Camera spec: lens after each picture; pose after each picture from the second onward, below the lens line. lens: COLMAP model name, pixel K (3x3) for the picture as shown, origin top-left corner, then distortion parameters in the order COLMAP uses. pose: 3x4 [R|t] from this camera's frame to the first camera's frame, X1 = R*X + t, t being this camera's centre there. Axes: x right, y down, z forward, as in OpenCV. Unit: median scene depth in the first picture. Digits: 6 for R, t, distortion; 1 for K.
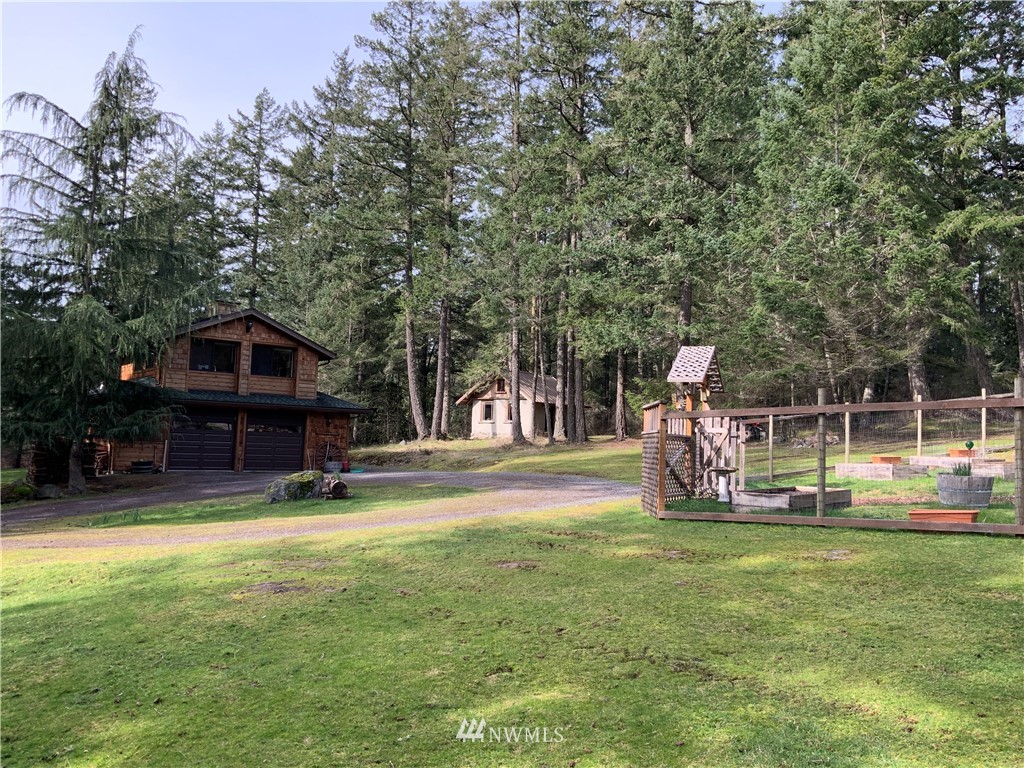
lens RADIAL K [[836.6, 0, 510.2], [0, 836.6, 393.0], [0, 0, 1]] dist [0.112319, -0.251726]
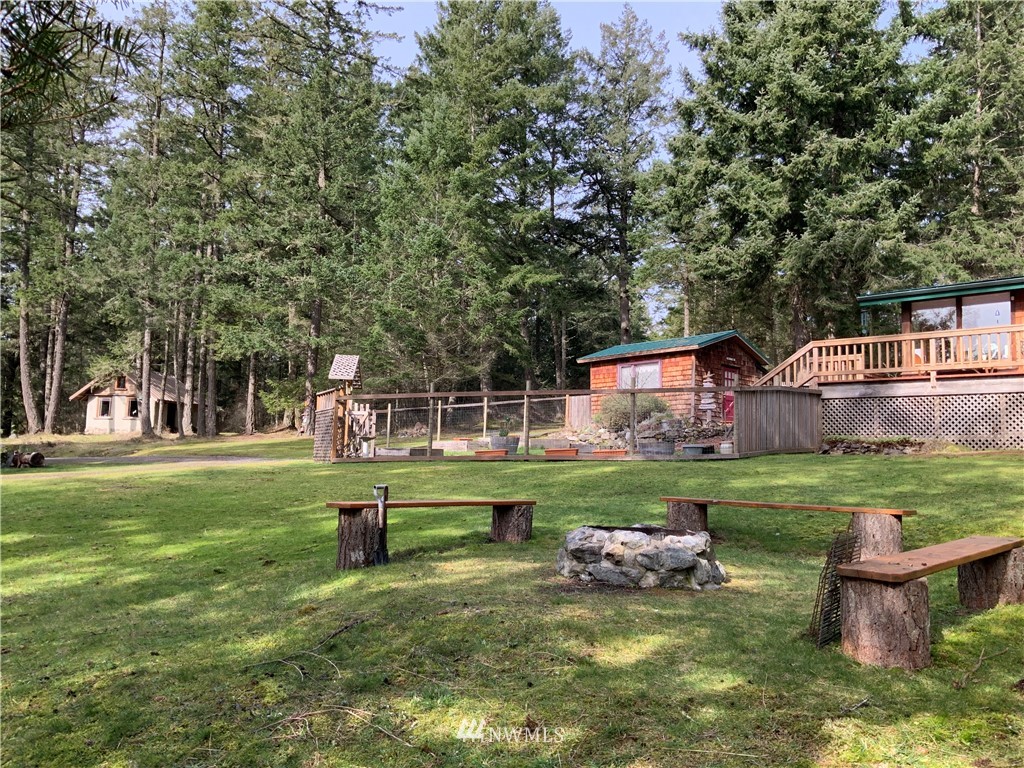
lens RADIAL K [[860.2, 0, 512.0], [0, 860.2, 384.0], [0, 0, 1]] dist [0.009899, -0.000977]
pose [[0.890018, 0.041754, 0.454010, -0.098662], [-0.031486, 0.999049, -0.030156, 0.014957], [-0.454837, 0.012544, 0.890486, -0.222157]]
